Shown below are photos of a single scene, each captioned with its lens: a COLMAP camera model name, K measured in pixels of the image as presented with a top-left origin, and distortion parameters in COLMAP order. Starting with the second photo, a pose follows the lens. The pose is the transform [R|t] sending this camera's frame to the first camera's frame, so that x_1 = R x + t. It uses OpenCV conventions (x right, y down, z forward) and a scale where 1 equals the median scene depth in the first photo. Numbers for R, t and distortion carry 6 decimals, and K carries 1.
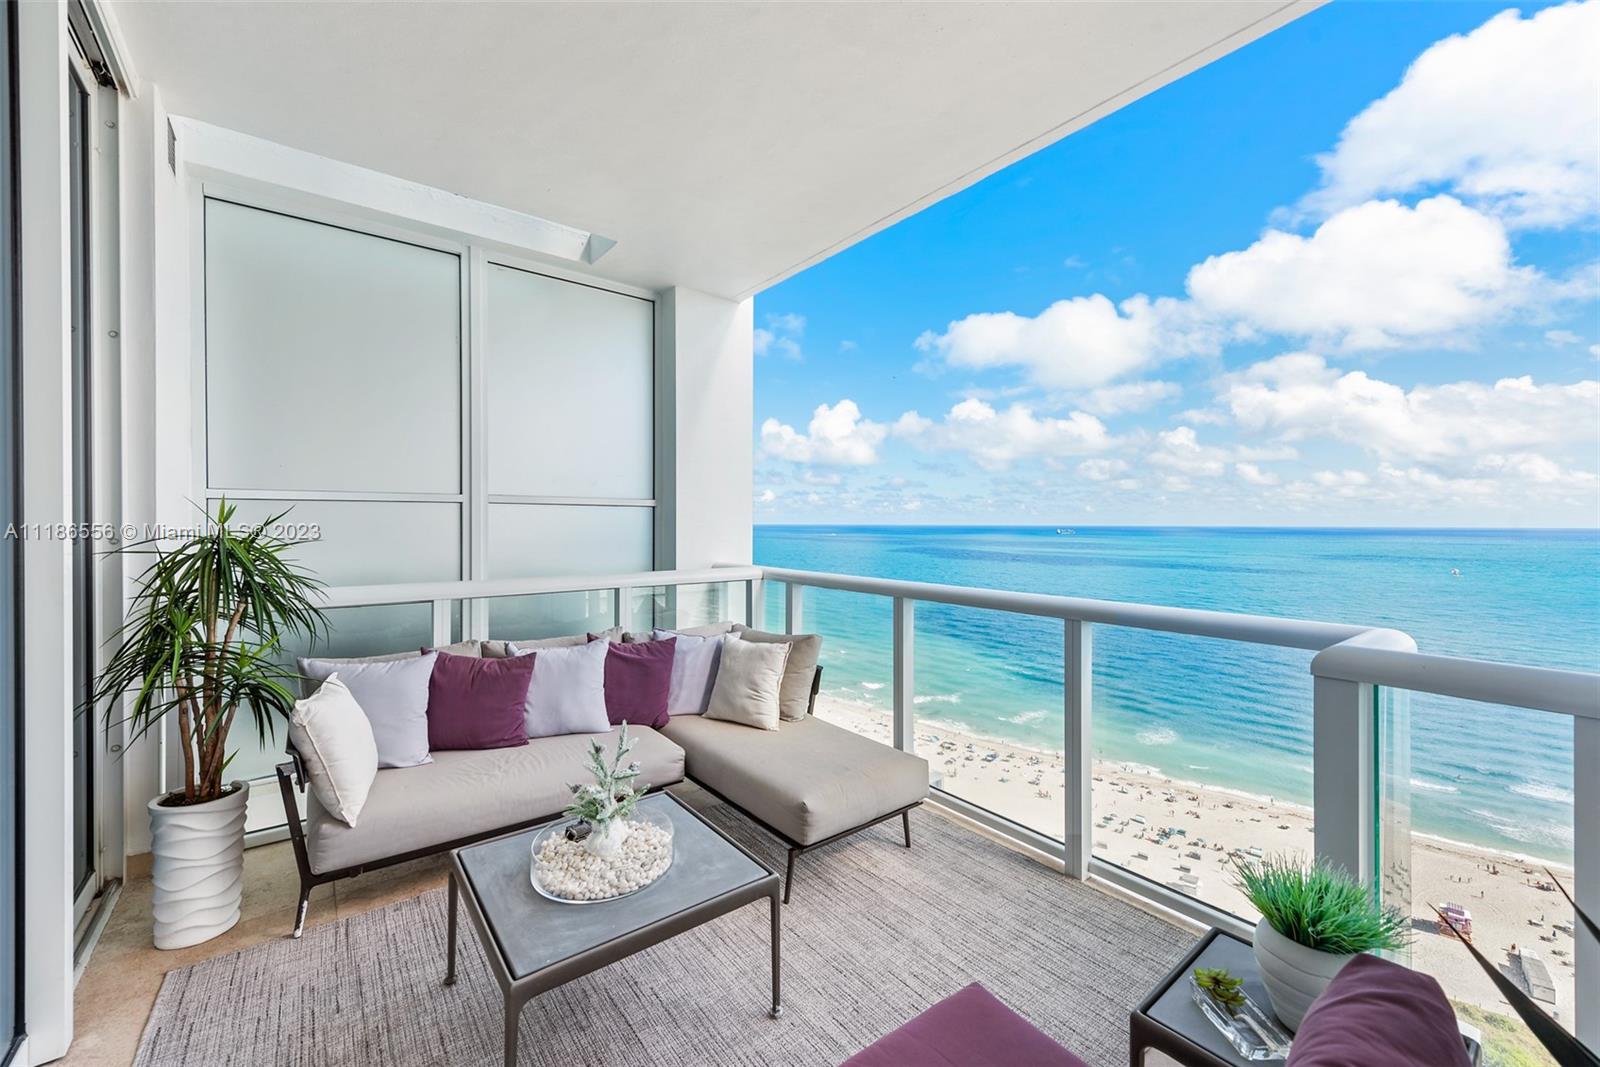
lens RADIAL K [[640.9, 0, 800.0], [0, 640.9, 533.5], [0, 0, 1]] dist [0.008457, -0.000472]
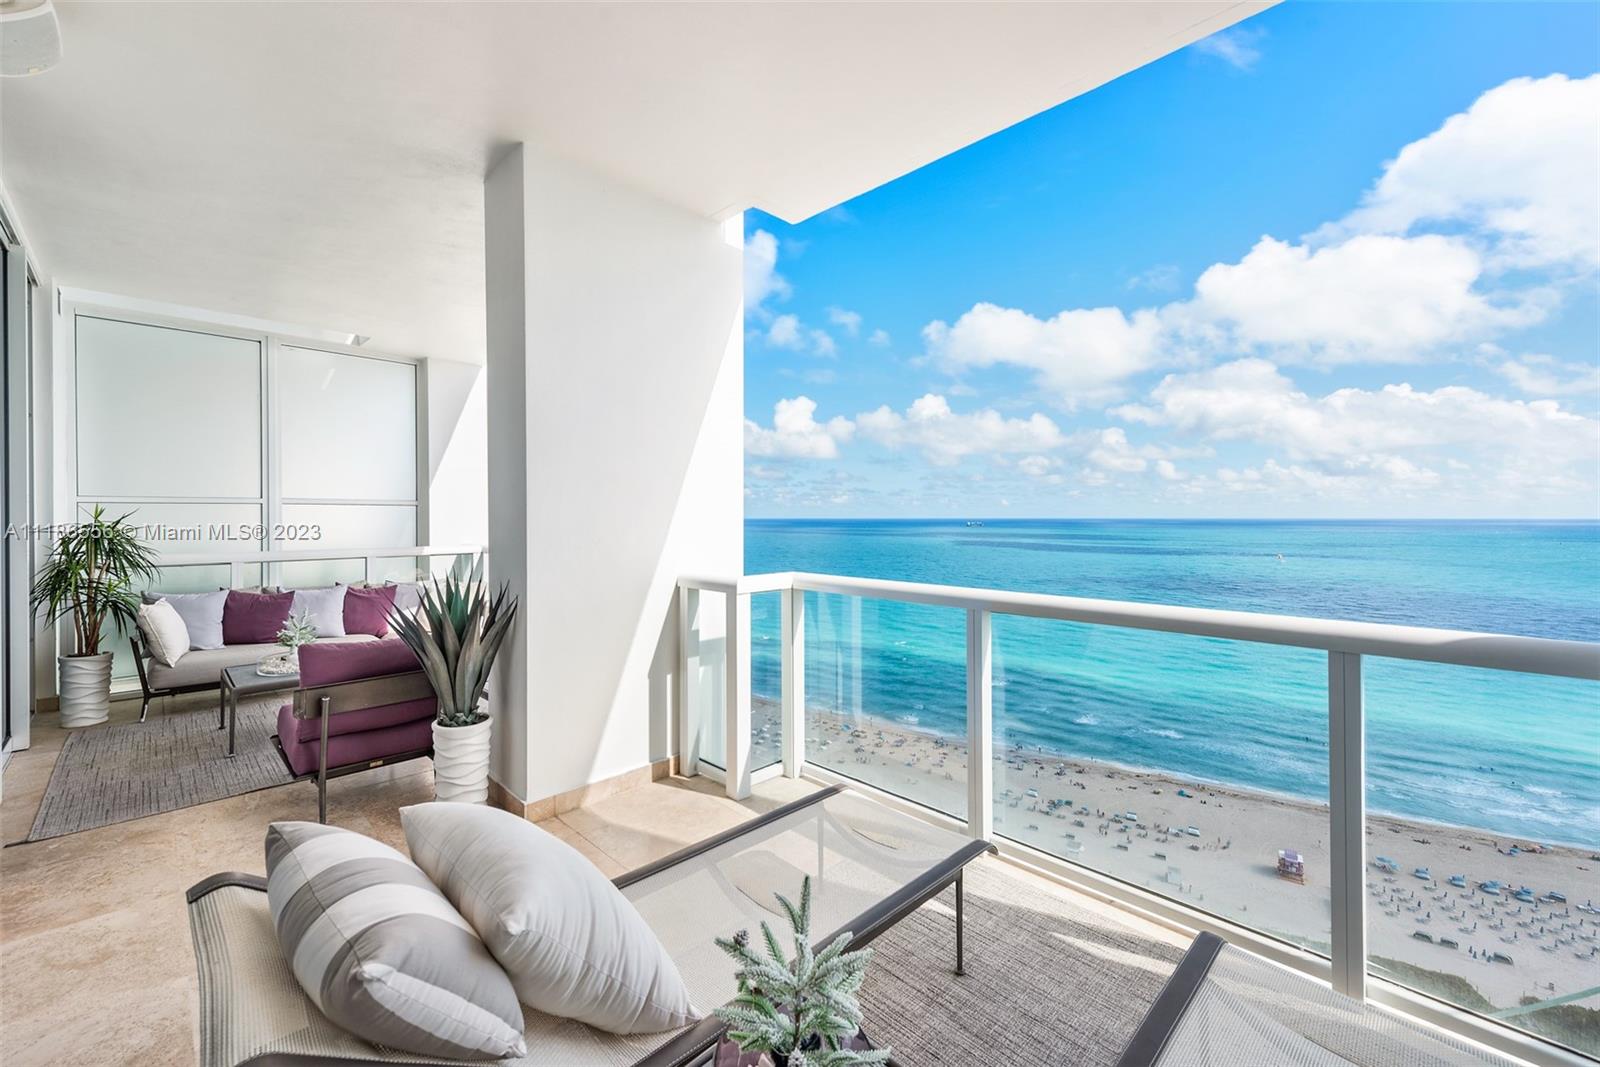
lens RADIAL K [[647.6, 0, 802.1], [0, 647.6, 524.8], [0, 0, 1]] dist [0.017231, -0.004232]
pose [[0.992184, -0.007807, 0.124541, 0.901825], [0.008345, 0.999958, -0.003793, 0.029081], [-0.124506, 0.004803, 0.992207, -1.147285]]
